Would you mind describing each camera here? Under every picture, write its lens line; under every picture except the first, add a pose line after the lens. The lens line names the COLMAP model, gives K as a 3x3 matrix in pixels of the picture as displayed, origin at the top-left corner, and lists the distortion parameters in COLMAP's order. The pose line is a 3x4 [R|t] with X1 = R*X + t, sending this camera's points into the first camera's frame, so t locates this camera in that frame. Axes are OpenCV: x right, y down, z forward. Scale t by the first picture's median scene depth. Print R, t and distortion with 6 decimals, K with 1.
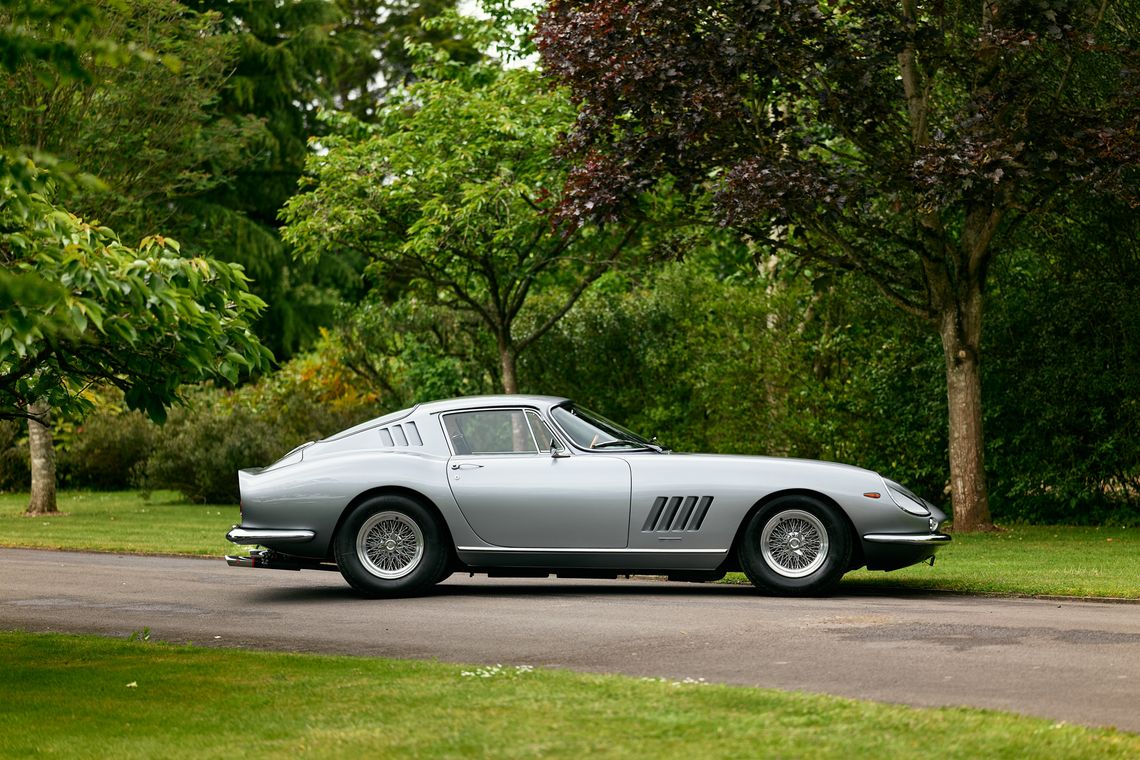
lens RADIAL K [[3152.7, 0, 570.0], [0, 3152.7, 380.0], [0, 0, 1]] dist [0.035026, -0.950720]
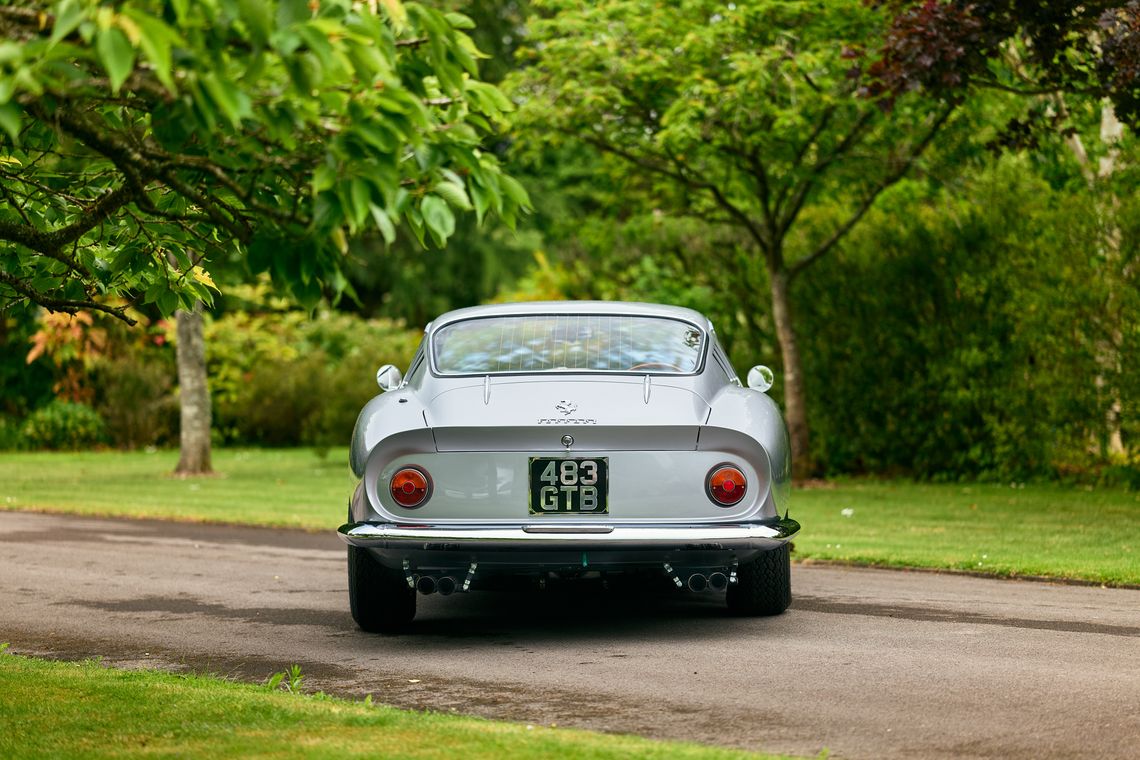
lens RADIAL K [[2665.6, 0, 570.0], [0, 2665.6, 380.0], [0, 0, 1]] dist [0.067197, 0.068213]
pose [[0.998755, 0.011474, -0.048551, -0.038736], [-0.011236, 0.999923, 0.005185, 0.013979], [0.048607, -0.004633, 0.998807, 0.329329]]
